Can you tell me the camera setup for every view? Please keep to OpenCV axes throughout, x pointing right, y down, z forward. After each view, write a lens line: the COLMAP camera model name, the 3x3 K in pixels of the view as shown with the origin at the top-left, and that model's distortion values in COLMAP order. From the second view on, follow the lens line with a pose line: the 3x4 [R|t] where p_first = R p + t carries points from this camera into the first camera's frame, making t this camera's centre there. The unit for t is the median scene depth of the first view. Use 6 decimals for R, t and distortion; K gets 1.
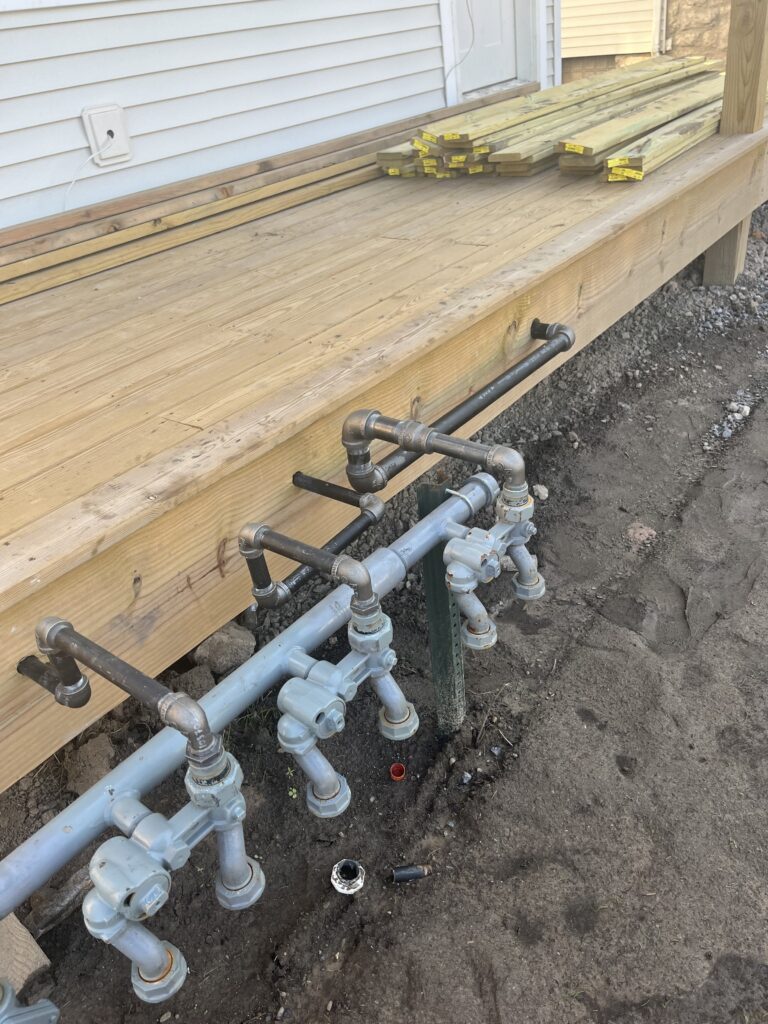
lens RADIAL K [[789.8, 0, 388.0], [0, 789.8, 517.1], [0, 0, 1]] dist [0.090973, -0.133106]
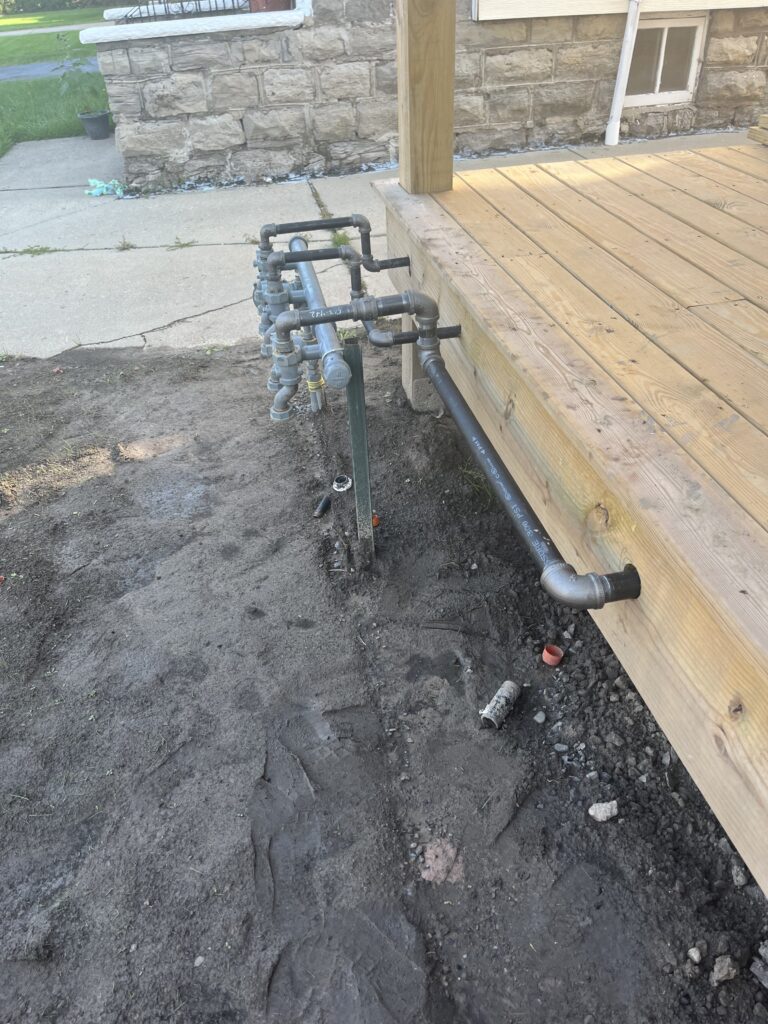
lens RADIAL K [[789.8, 0, 388.0], [0, 789.8, 517.1], [0, 0, 1]] dist [0.090973, -0.133106]
pose [[-0.648576, 0.547724, -0.528533, 0.693630], [-0.309355, 0.444762, 0.840528, -0.823276], [0.695449, 0.708650, -0.119020, 1.107476]]
